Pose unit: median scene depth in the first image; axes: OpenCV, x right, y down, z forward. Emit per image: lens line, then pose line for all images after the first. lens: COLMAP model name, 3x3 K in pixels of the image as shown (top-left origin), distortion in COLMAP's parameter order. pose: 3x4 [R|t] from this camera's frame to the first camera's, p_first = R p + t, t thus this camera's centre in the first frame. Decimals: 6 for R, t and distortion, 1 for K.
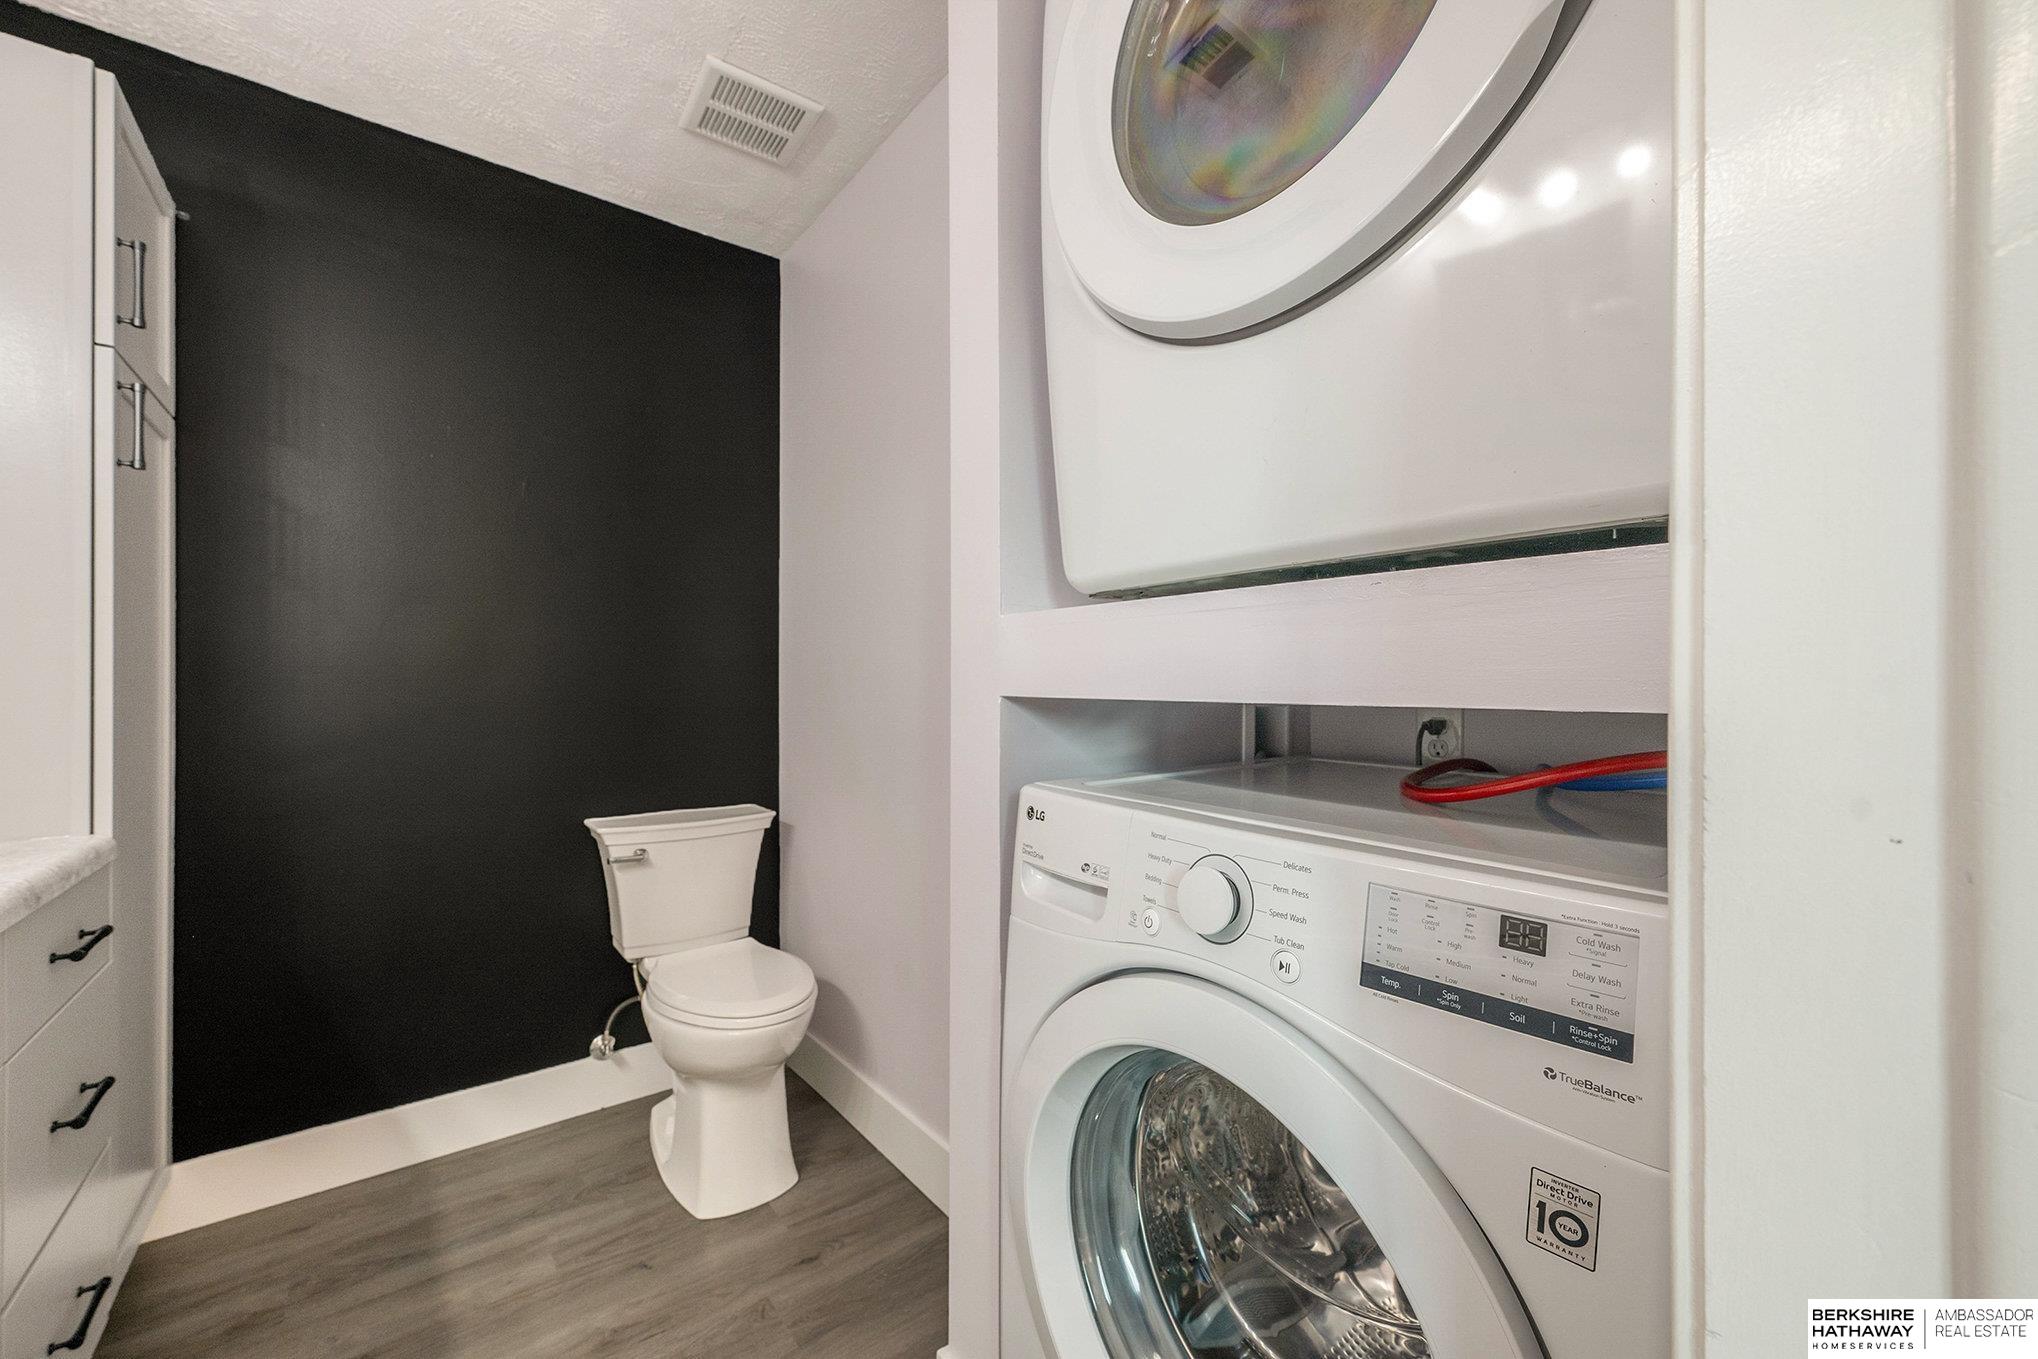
lens RADIAL K [[809.1, 0, 1017.5], [0, 809.1, 676.8], [0, 0, 1]] dist [0.002755, -0.000397]
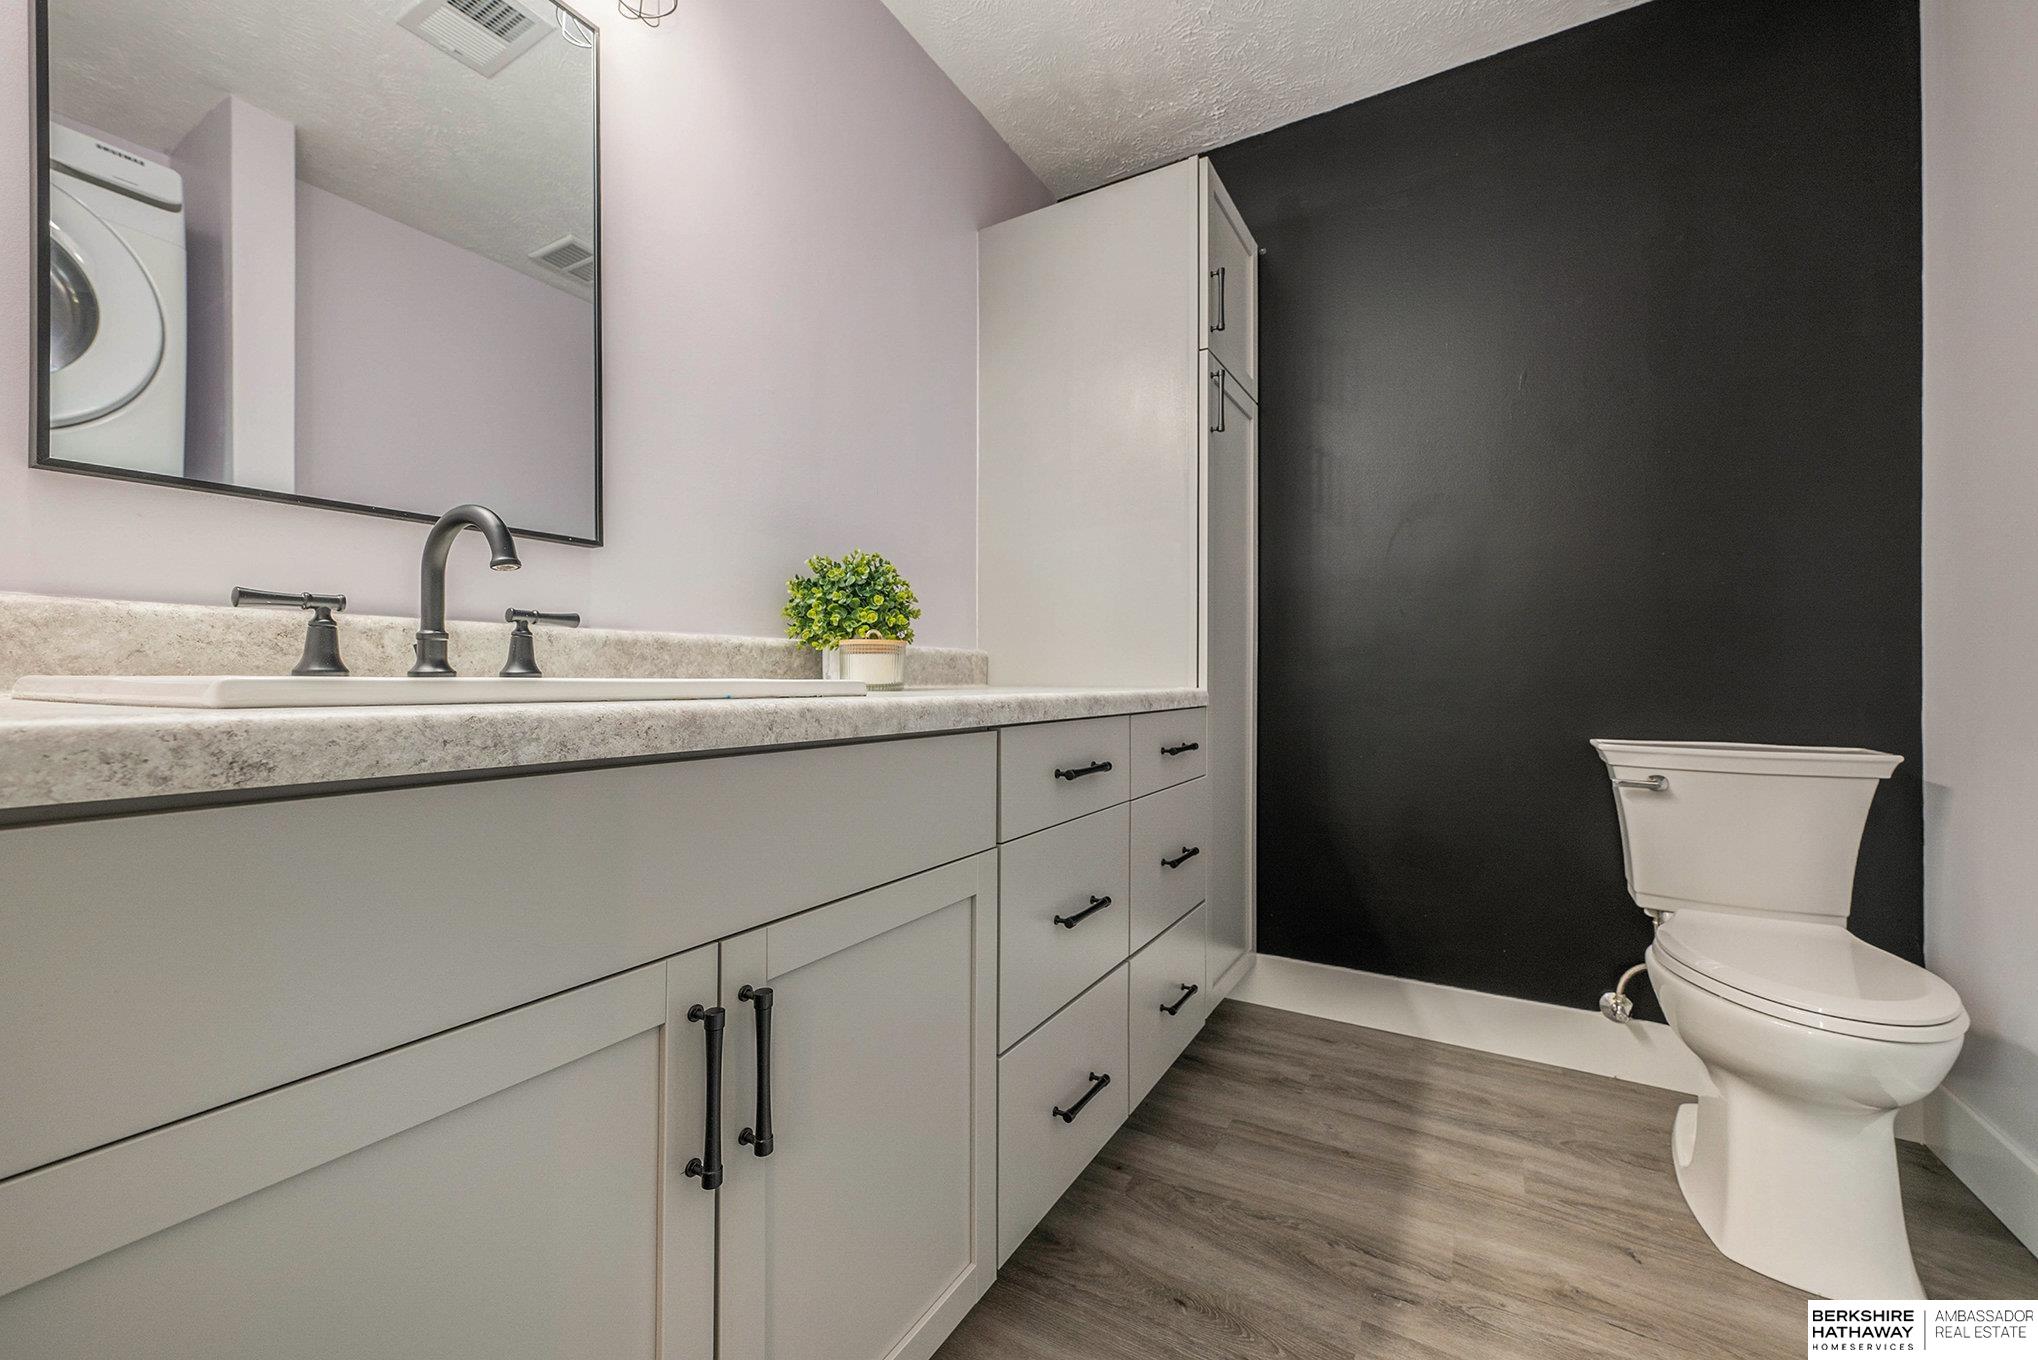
lens RADIAL K [[809.1, 0, 1010.1], [0, 809.1, 683.8], [0, 0, 1]] dist [0.002755, -0.000397]
pose [[0.371429, 0.004992, -0.928448, 0.056319], [0.011276, 0.999888, 0.009887, 0.126718], [0.928393, -0.014142, 0.371331, 0.115761]]
